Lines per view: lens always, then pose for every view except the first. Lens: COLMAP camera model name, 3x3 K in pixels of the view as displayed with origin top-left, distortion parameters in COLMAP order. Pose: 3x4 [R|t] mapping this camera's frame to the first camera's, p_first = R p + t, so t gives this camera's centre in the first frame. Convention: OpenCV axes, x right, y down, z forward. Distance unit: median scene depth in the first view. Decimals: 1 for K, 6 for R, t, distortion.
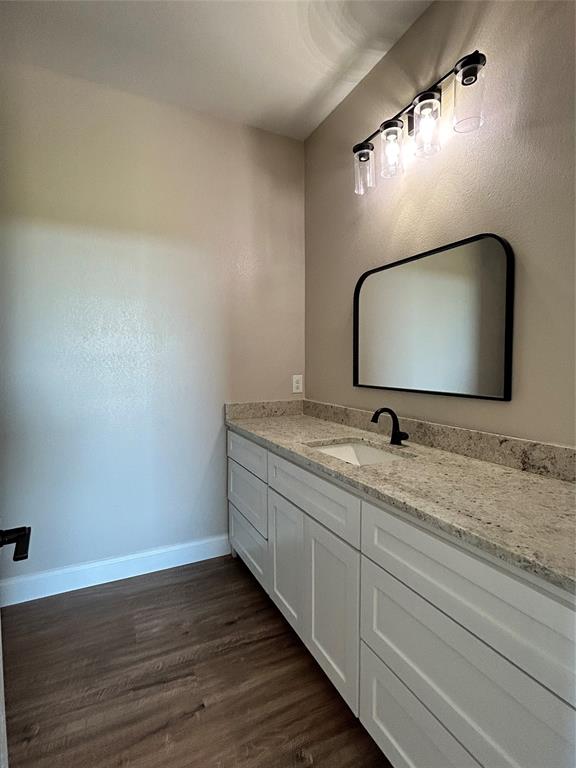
lens RADIAL K [[380.7, 0, 290.3], [0, 380.7, 382.0], [0, 0, 1]] dist [-0.002933, 0.002062]
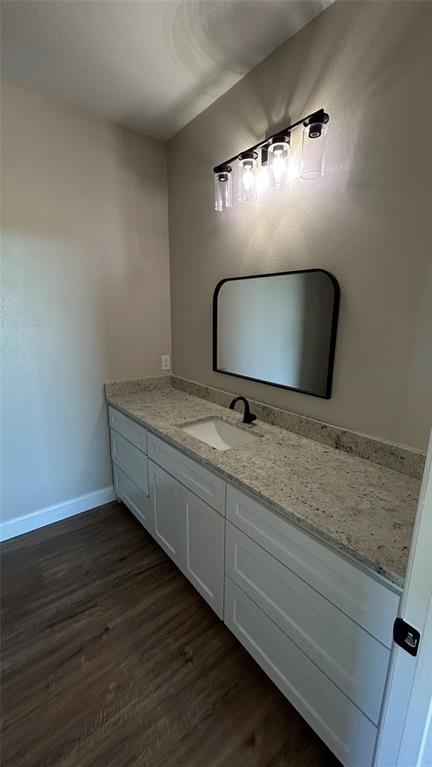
lens RADIAL K [[309.6, 0, 215.1], [0, 309.6, 380.4], [0, 0, 1]] dist [0.000042, 0.000875]
pose [[0.979453, -0.033735, 0.198833, -0.039893], [0.001034, 0.986738, 0.162320, -0.156844], [-0.201672, -0.158780, 0.966498, 0.008761]]
